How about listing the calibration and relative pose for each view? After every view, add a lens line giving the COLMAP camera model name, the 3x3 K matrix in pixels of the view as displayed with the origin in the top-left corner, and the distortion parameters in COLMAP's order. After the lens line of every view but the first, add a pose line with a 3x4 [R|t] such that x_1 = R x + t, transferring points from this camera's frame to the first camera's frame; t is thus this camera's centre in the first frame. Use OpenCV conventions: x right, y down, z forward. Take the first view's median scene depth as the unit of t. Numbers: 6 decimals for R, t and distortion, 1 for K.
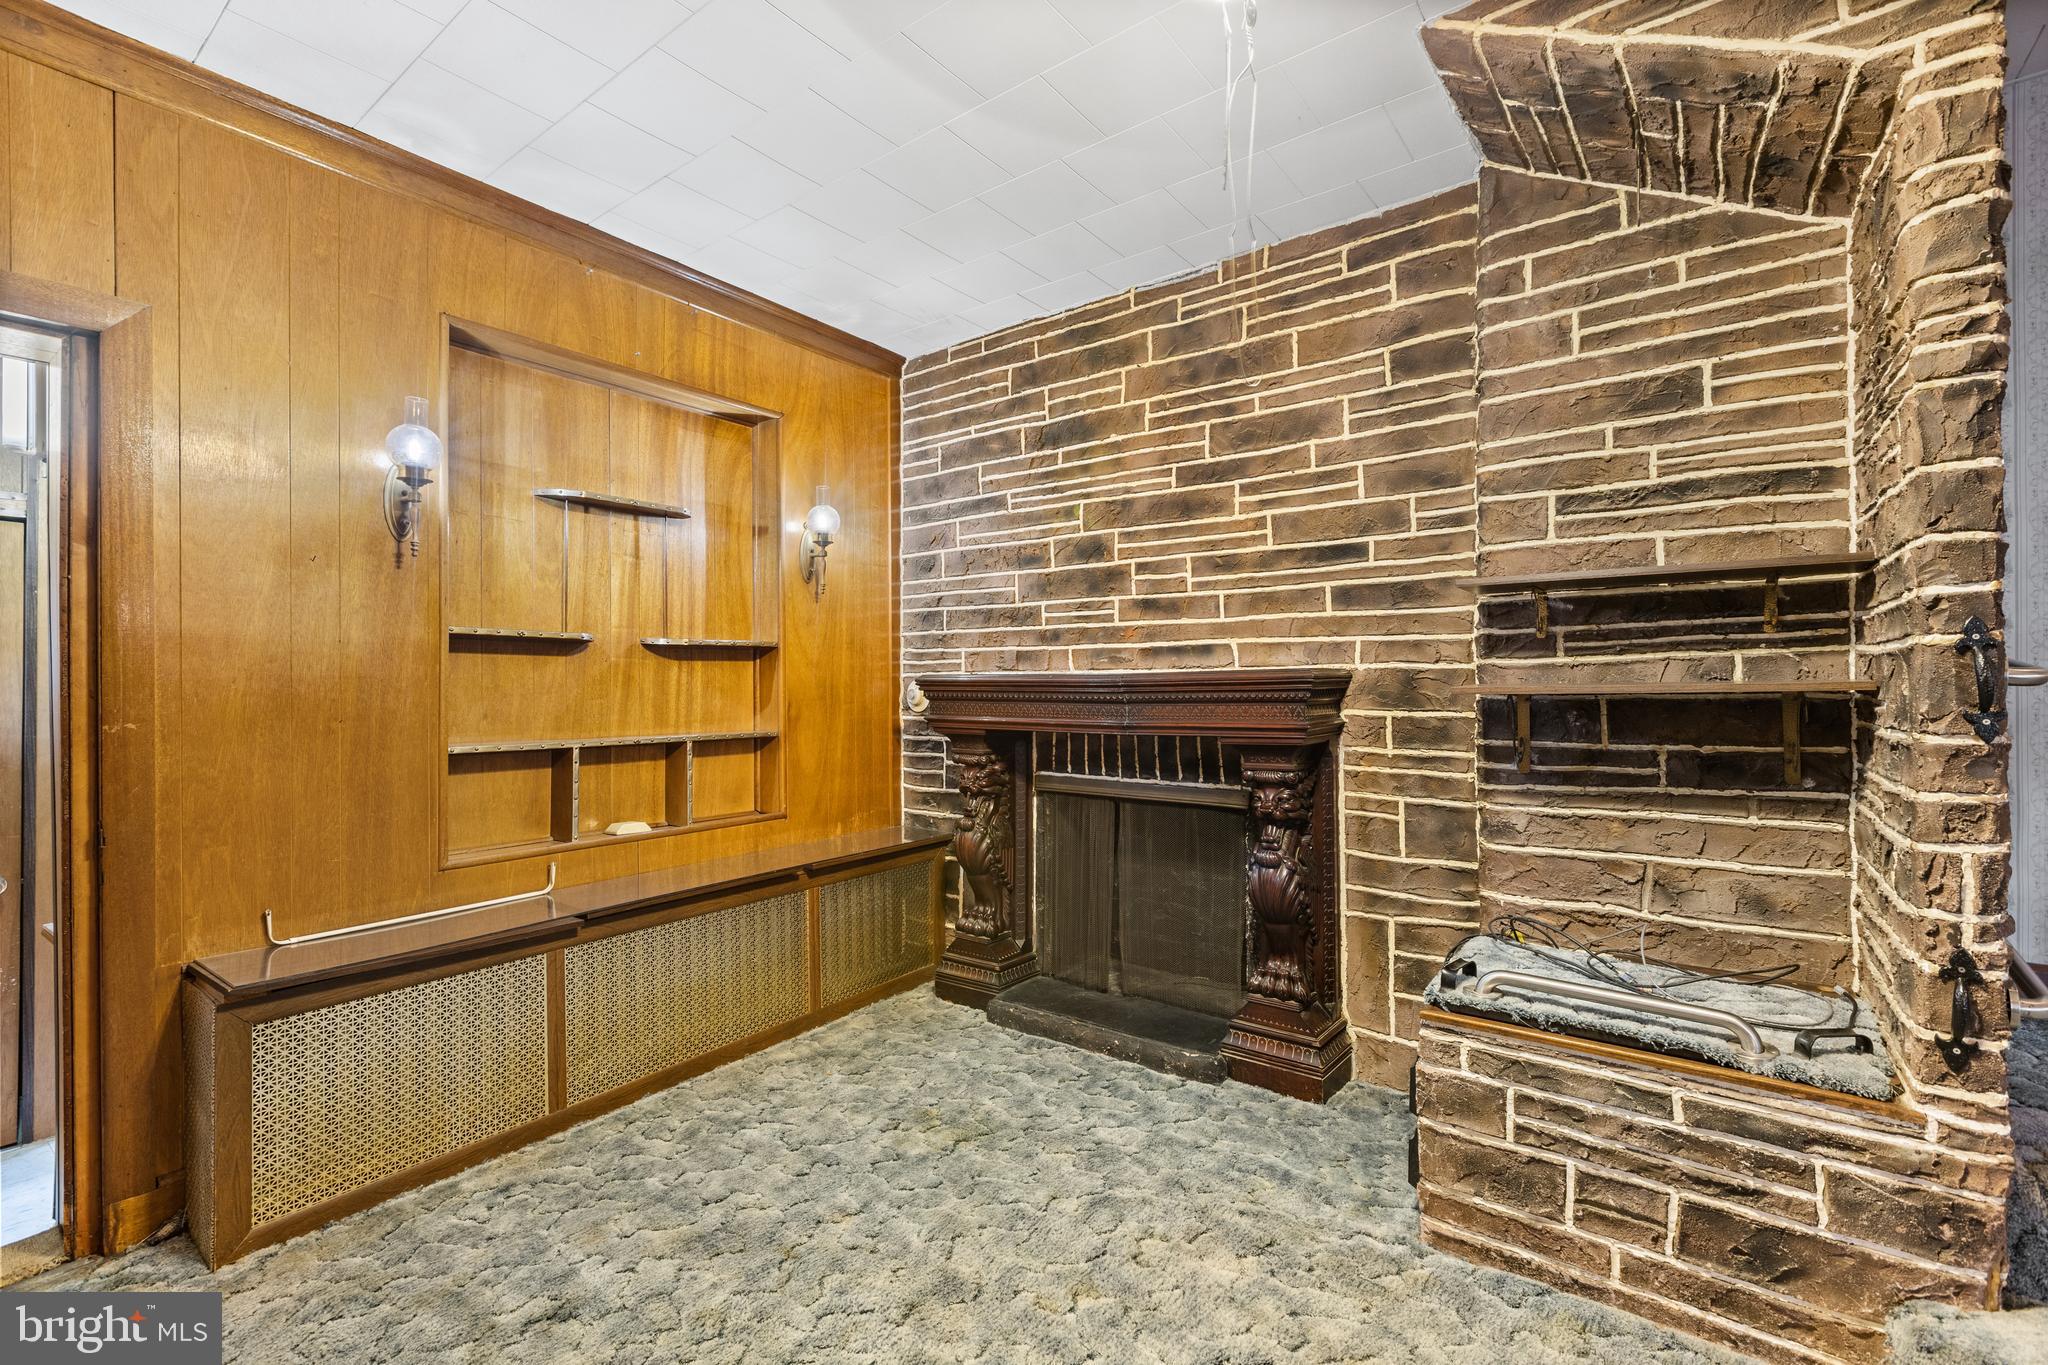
lens RADIAL K [[913.8, 0, 1036.1], [0, 913.8, 675.4], [0, 0, 1]] dist [0.001187, -0.000048]
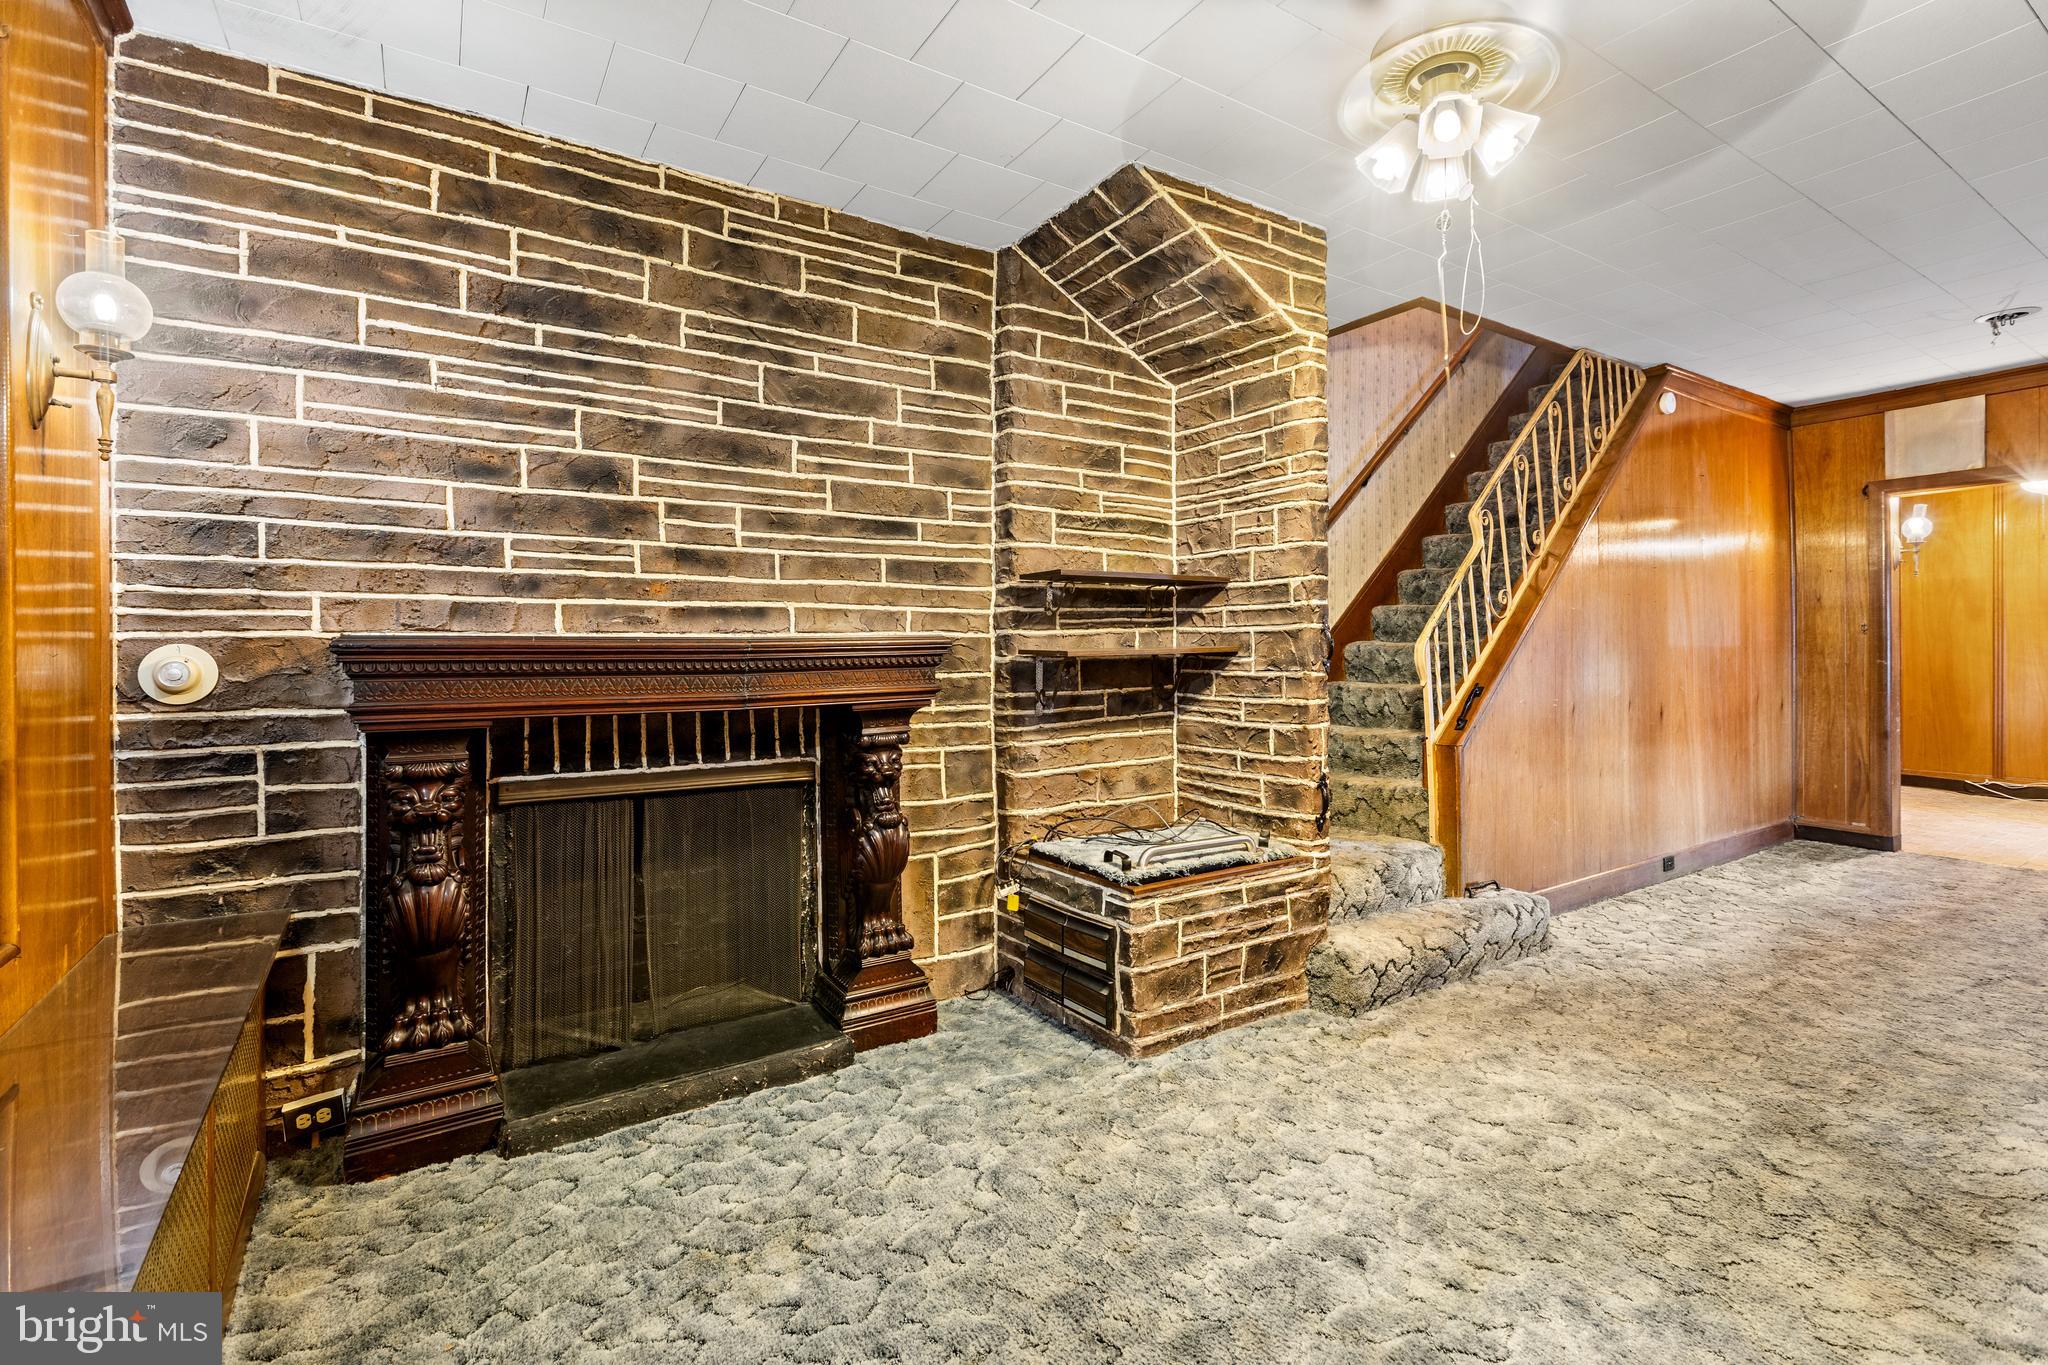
lens RADIAL K [[913.8, 0, 1047.7], [0, 913.8, 643.9], [0, 0, 1]] dist [0.001187, -0.000048]
pose [[0.338131, 0.006976, 0.941073, -0.596747], [-0.002603, 0.999976, -0.006477, 0.008222], [-0.941096, -0.000260, 0.338141, 0.441073]]
